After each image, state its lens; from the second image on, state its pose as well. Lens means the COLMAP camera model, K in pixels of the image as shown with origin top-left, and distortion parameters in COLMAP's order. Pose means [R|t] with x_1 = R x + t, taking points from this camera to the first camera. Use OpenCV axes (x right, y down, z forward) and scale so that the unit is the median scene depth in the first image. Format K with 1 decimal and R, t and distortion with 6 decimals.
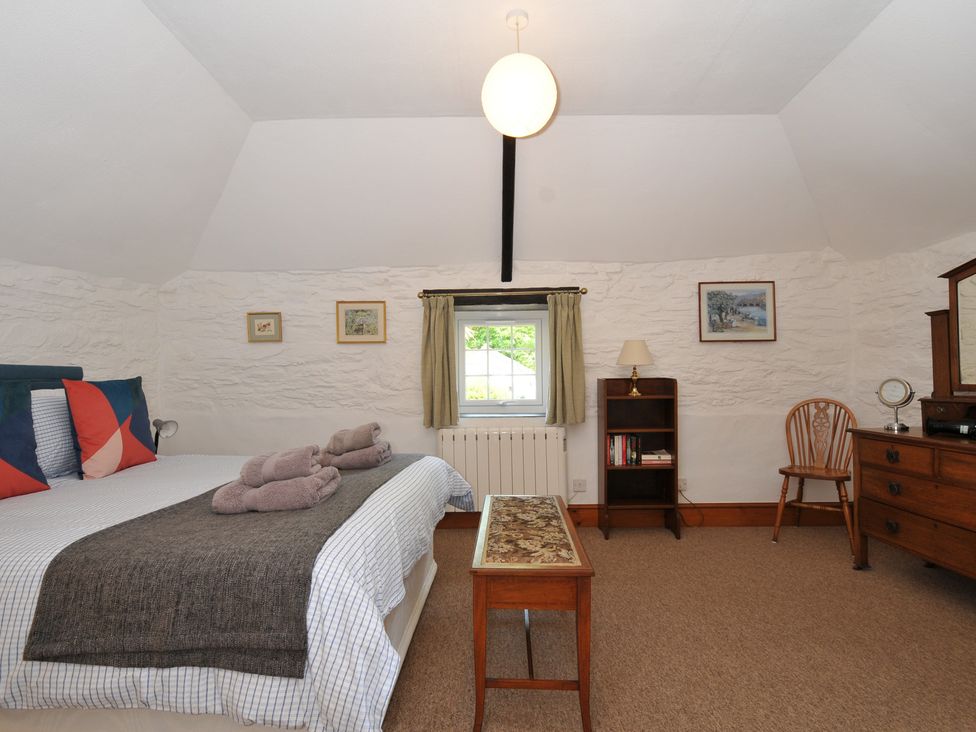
lens RADIAL K [[487.9, 0, 498.4], [0, 487.9, 371.7], [0, 0, 1]] dist [0.010770, -0.024295]
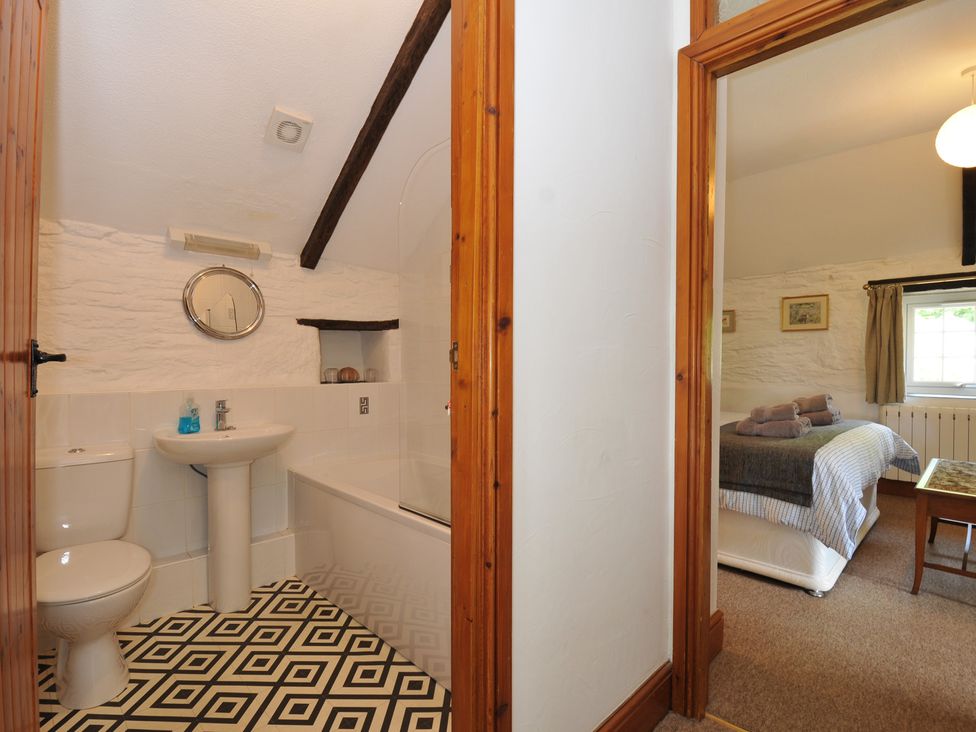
lens RADIAL K [[478.7, 0, 489.8], [0, 478.7, 373.8], [0, 0, 1]] dist [0.006202, -0.020912]
pose [[0.700055, 0.028743, -0.713511, 0.026288], [0.009802, 0.998709, 0.049848, -0.019673], [0.714022, -0.041890, 0.698869, -0.434517]]
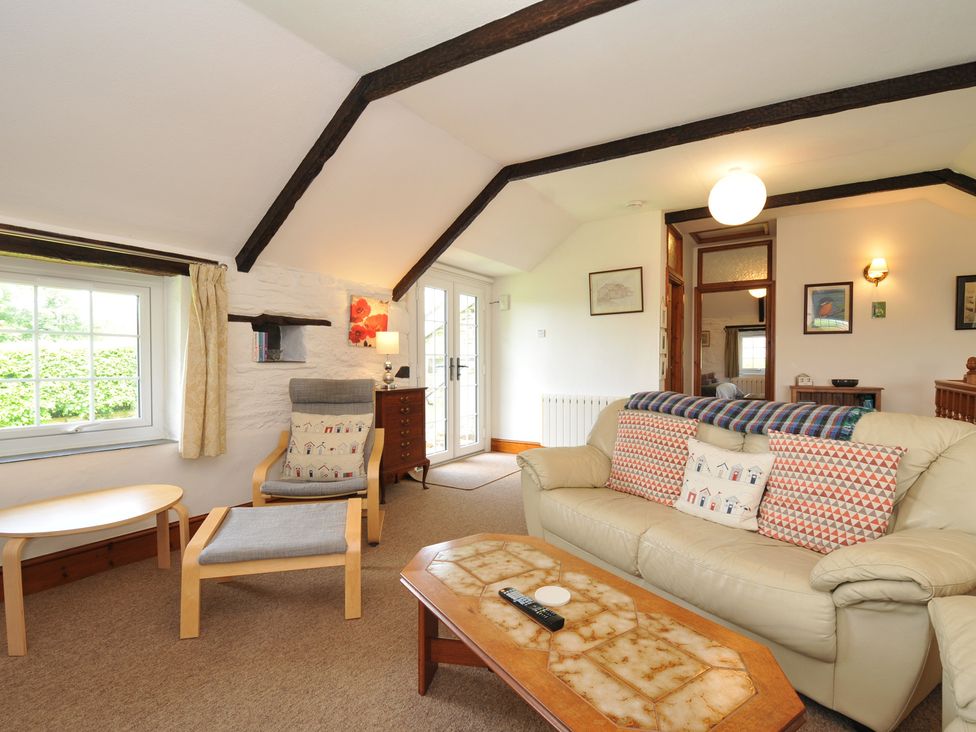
lens RADIAL K [[487.9, 0, 498.4], [0, 487.9, 371.7], [0, 0, 1]] dist [0.010770, -0.024295]
pose [[0.859972, 0.017924, -0.510026, 0.159770], [0.005331, 0.999013, 0.044098, -0.048917], [0.510313, -0.040642, 0.859028, -2.136620]]
